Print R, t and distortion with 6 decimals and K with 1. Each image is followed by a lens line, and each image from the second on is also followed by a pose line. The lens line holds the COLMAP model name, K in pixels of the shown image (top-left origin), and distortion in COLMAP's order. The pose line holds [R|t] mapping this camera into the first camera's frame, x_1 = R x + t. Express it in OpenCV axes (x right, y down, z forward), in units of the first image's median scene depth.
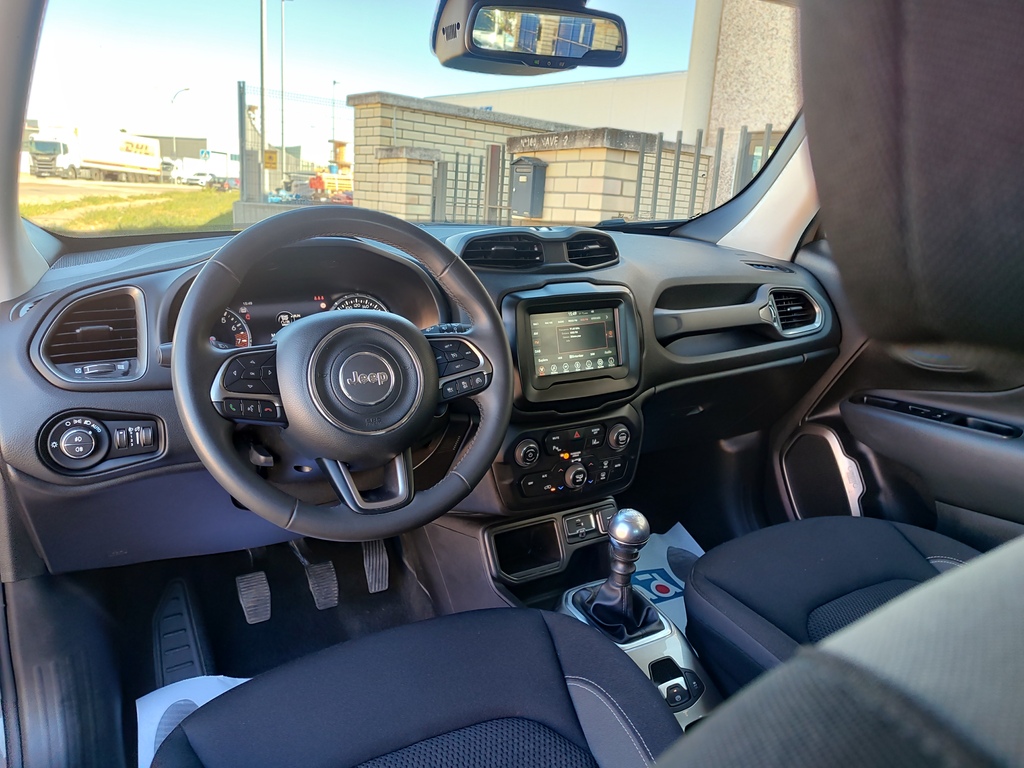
lens RADIAL K [[748.9, 0, 499.0], [0, 748.9, 381.0], [0, 0, 1]] dist [0.033298, -0.003225]
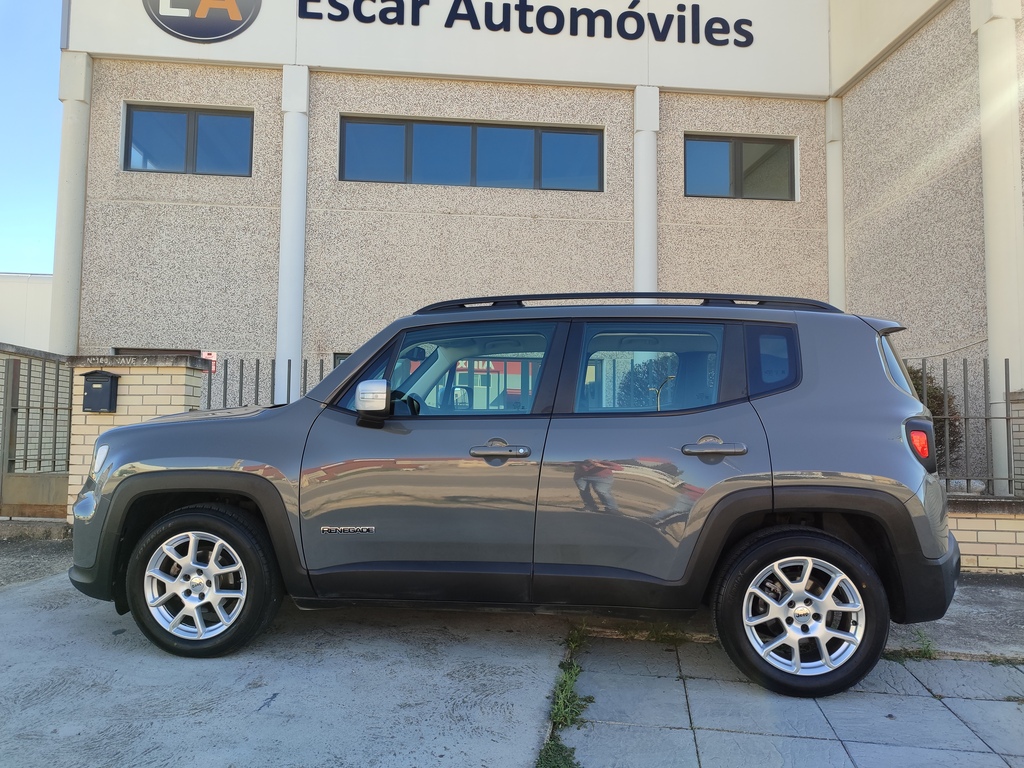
lens RADIAL K [[804.6, 0, 512.0], [0, 804.6, 384.0], [0, 0, 1]] dist [0.011575, -0.001119]
pose [[0.575677, -0.002443, 0.817673, -0.460243], [0.213391, 0.965791, -0.147351, 0.065623], [-0.789341, 0.259311, 0.556505, -0.259273]]
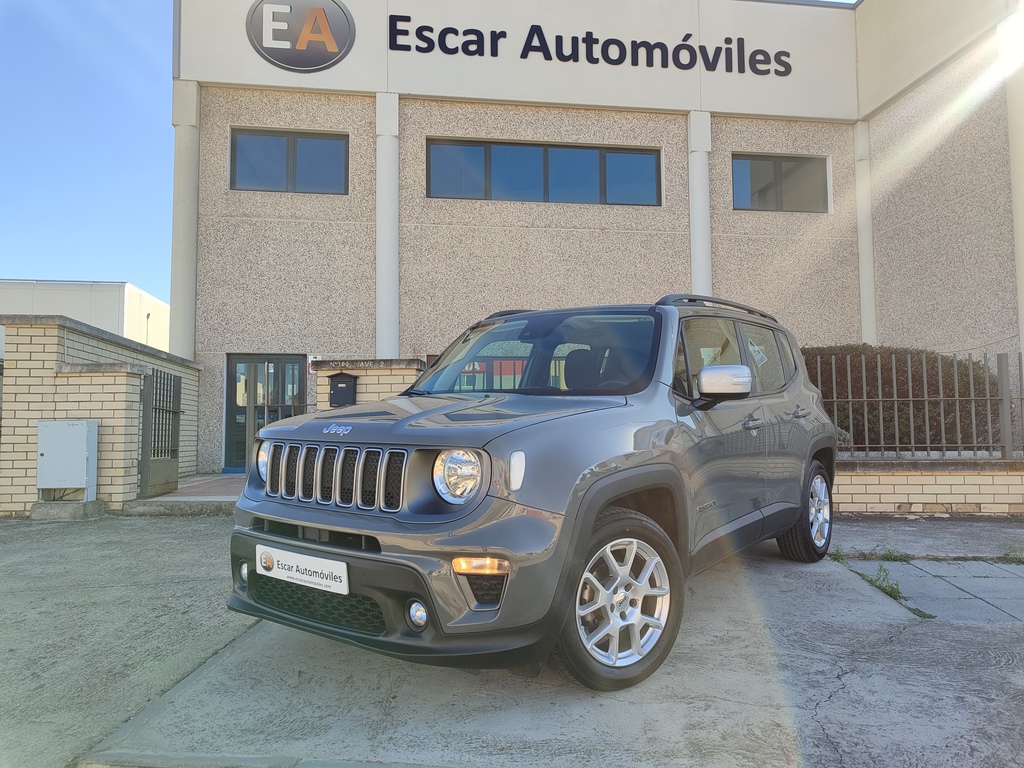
lens RADIAL K [[828.0, 0, 485.5], [0, 828.0, 385.3], [0, 0, 1]] dist [0.011477, -0.004089]
pose [[0.528598, -0.013522, 0.848765, -0.836714], [0.237530, 0.962287, -0.132600, 0.027719], [-0.814962, 0.271699, 0.511875, -0.112455]]
